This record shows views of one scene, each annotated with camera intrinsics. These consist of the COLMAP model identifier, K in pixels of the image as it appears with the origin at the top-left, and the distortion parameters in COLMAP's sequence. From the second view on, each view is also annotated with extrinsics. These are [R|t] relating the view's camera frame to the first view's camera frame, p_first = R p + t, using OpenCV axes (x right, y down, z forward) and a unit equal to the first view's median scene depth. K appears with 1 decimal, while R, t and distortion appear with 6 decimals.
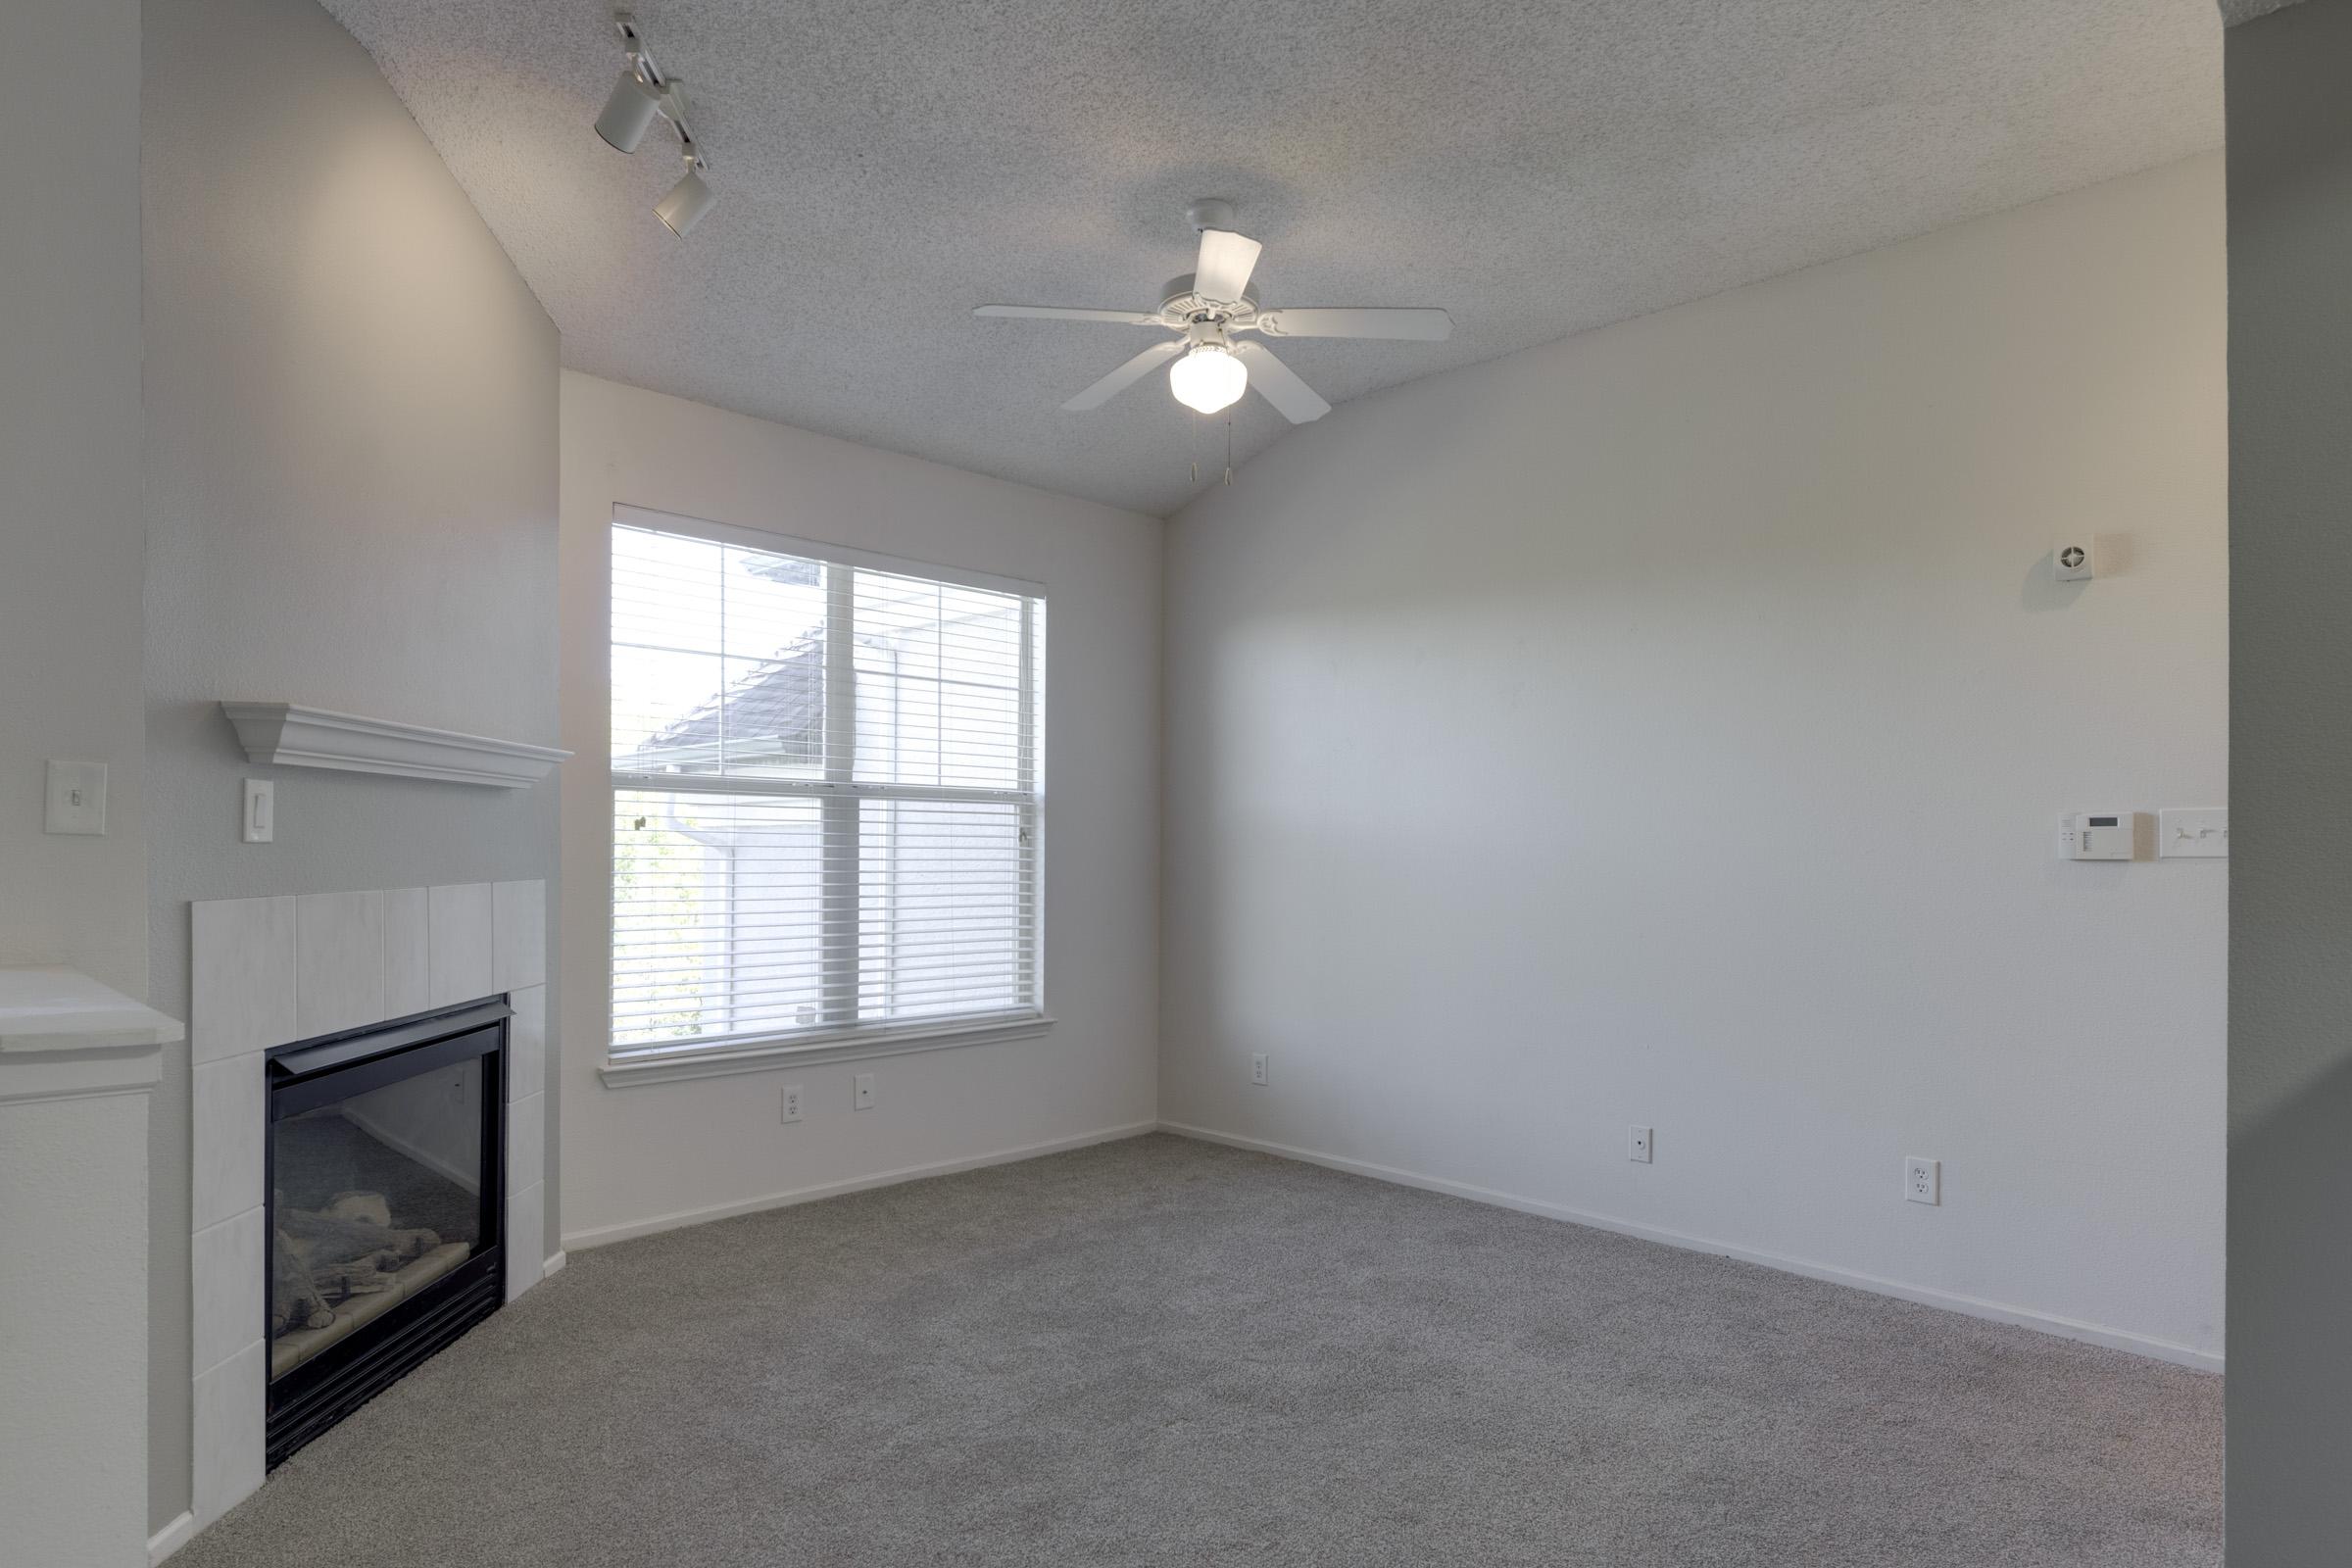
lens RADIAL K [[1323.2, 0, 1176.0], [0, 1323.2, 784.0], [0, 0, 1]] dist [-0.004277, -0.001002]
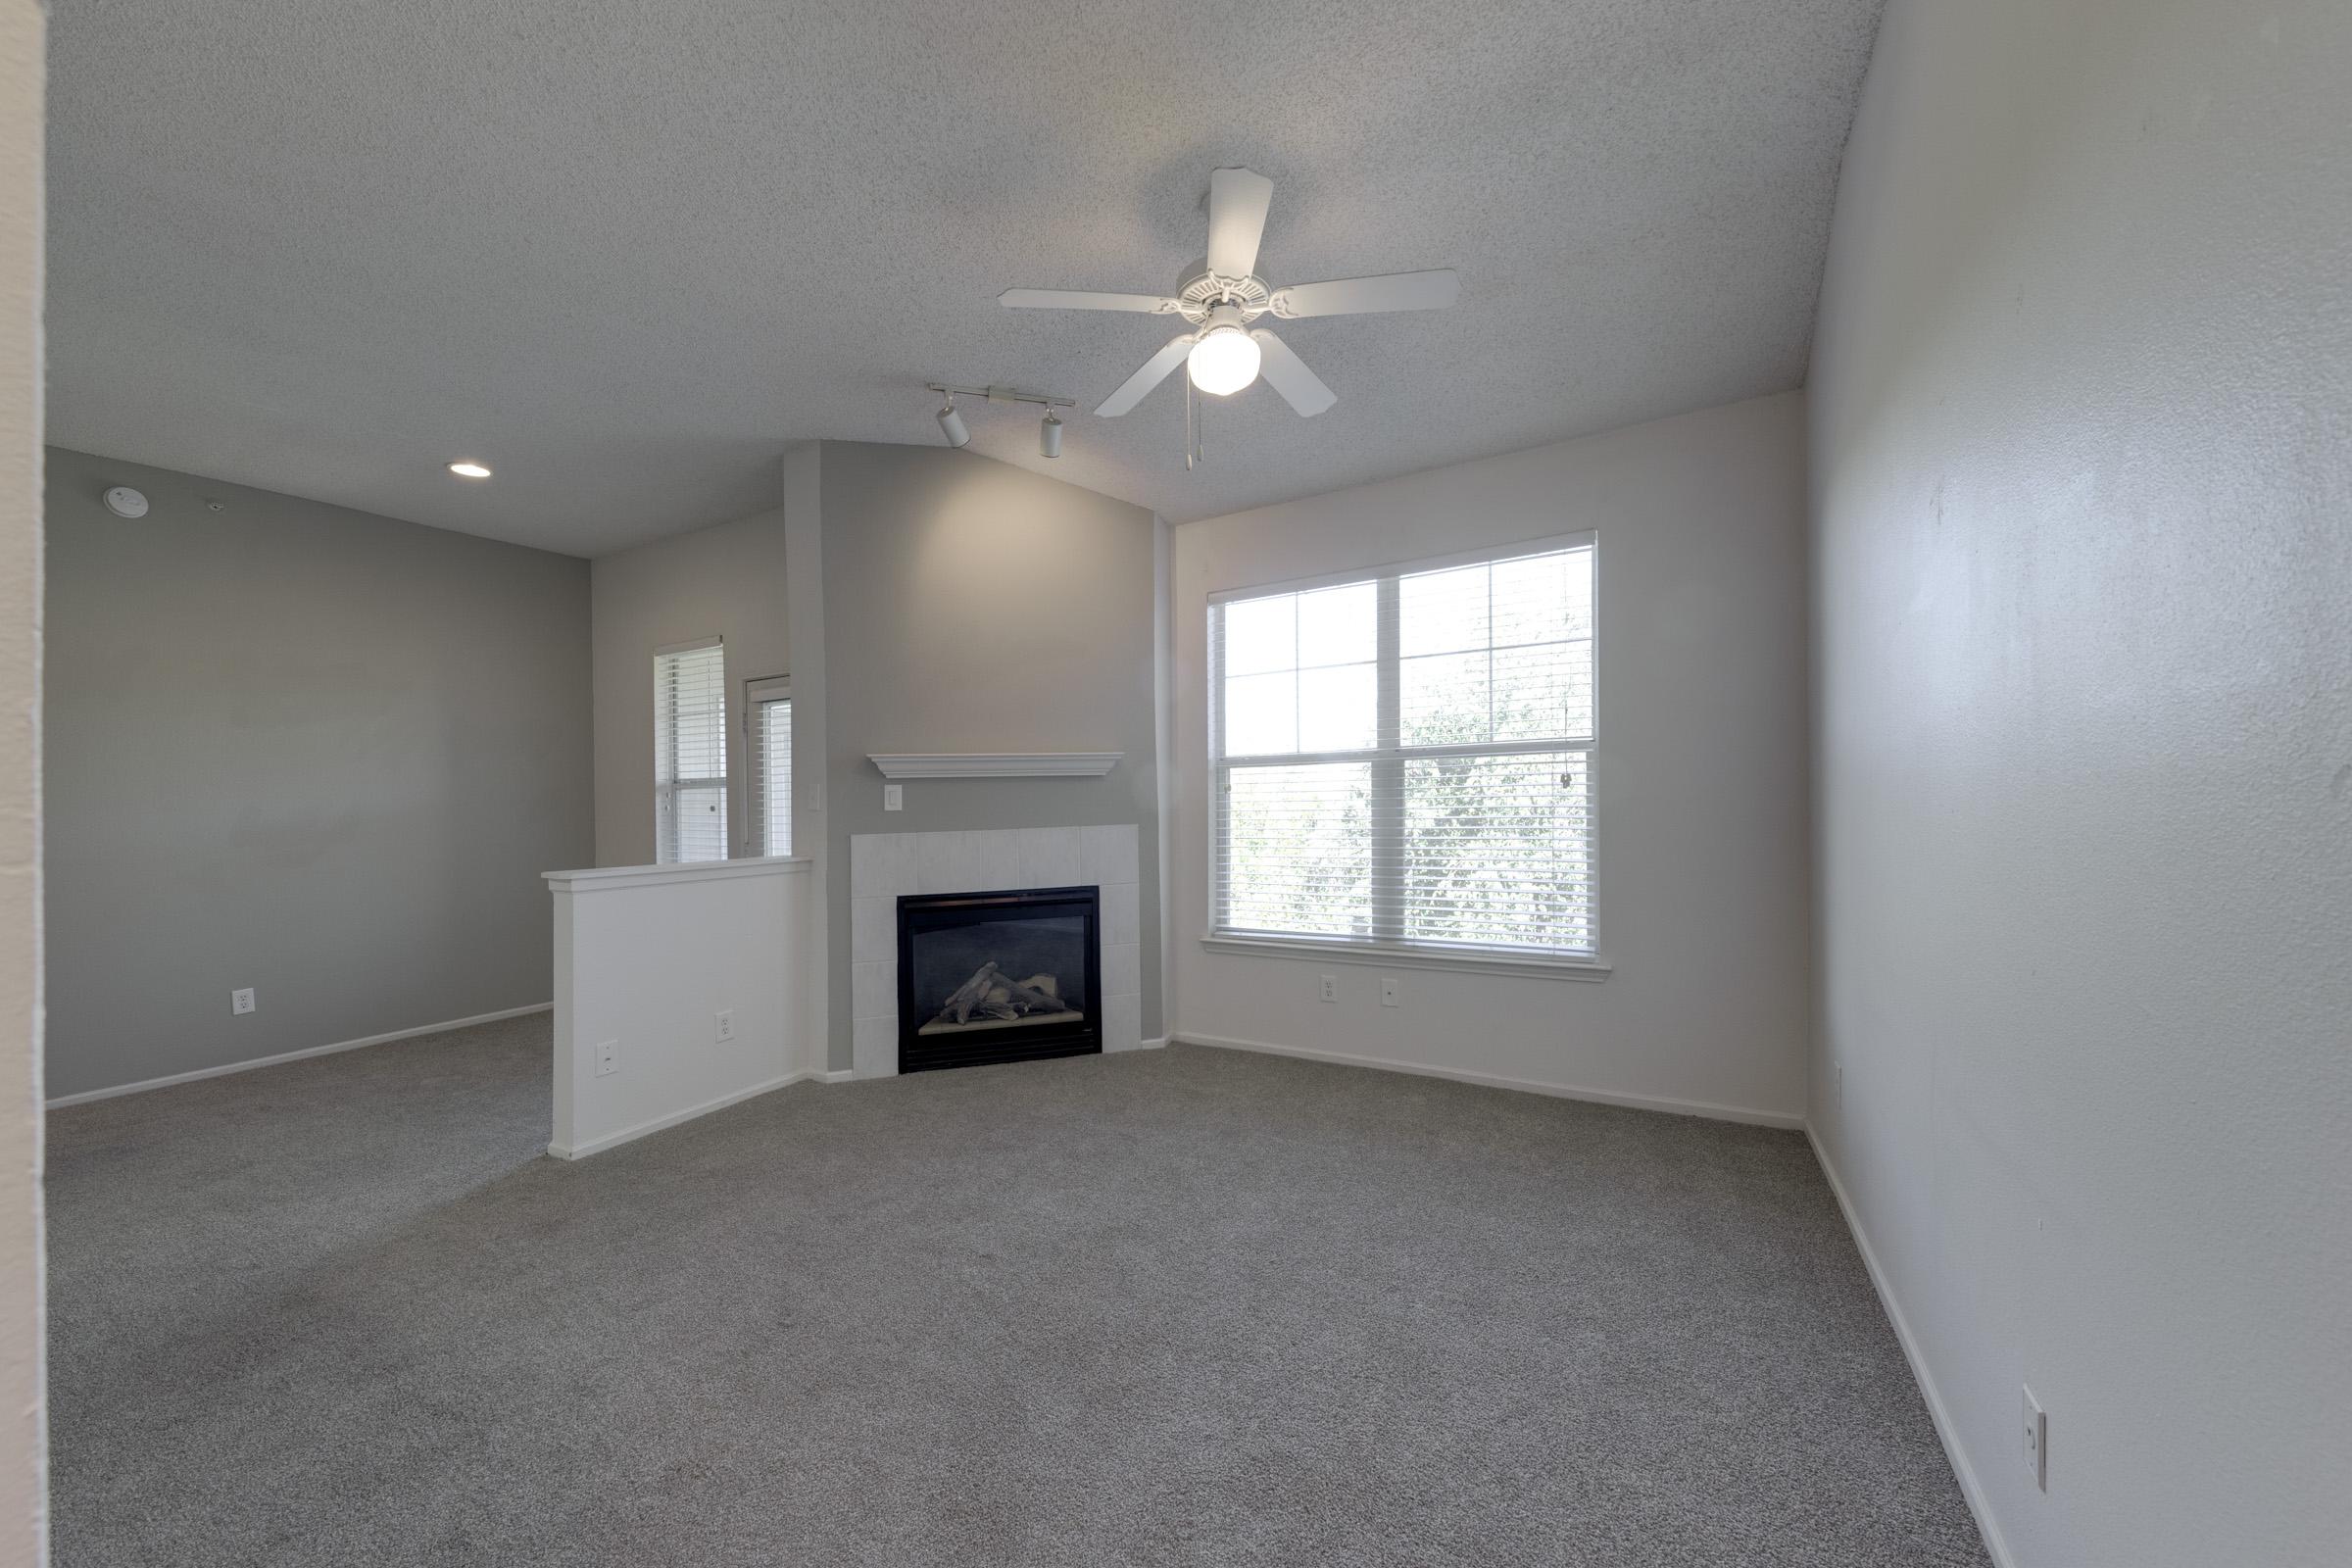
lens RADIAL K [[879.7, 0, 1190.6], [0, 879.7, 794.2], [0, 0, 1]] dist [0.001127, 0.000044]
pose [[0.228204, -0.015479, -0.973490, 0.683916], [0.072720, 0.997352, 0.001188, 0.035253], [0.970894, -0.071063, 0.228725, 0.800833]]
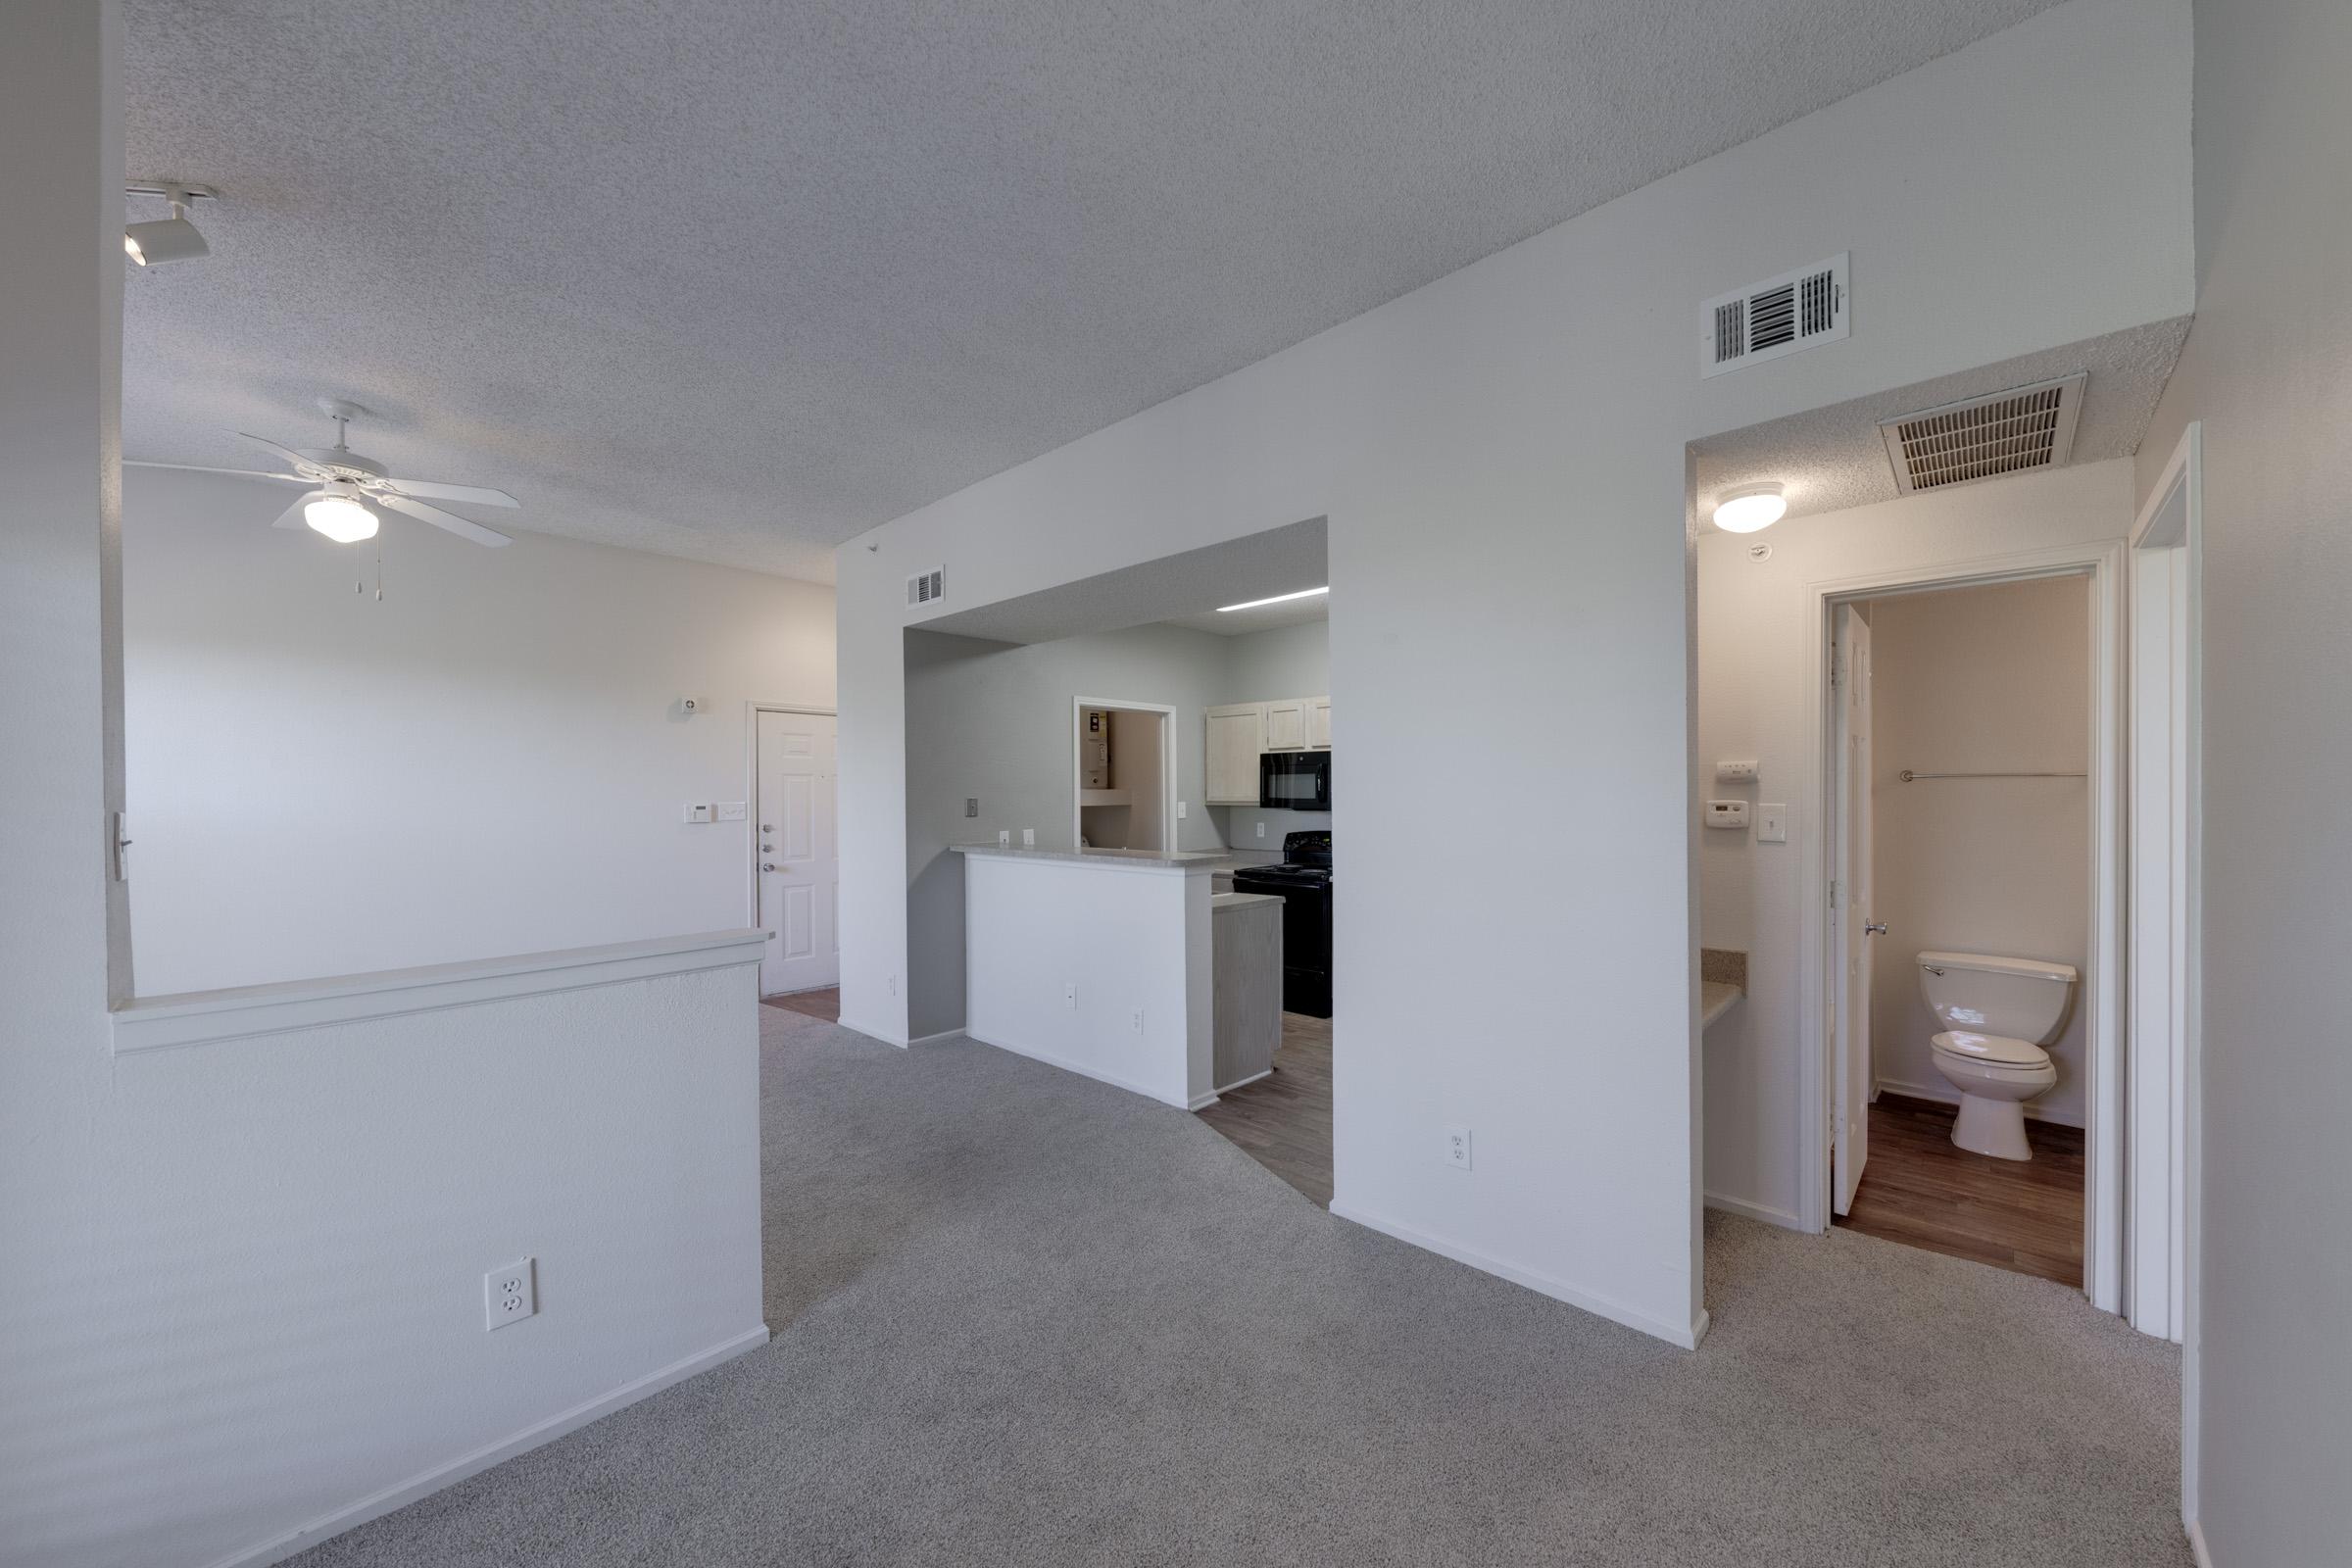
lens RADIAL K [[879.7, 0, 1190.6], [0, 879.7, 794.2], [0, 0, 1]] dist [0.001127, 0.000044]
pose [[-0.010043, -0.003723, 0.999943, -0.950632], [-0.028552, 0.999586, 0.003434, -0.029053], [-0.999542, -0.028516, -0.010146, 0.041966]]
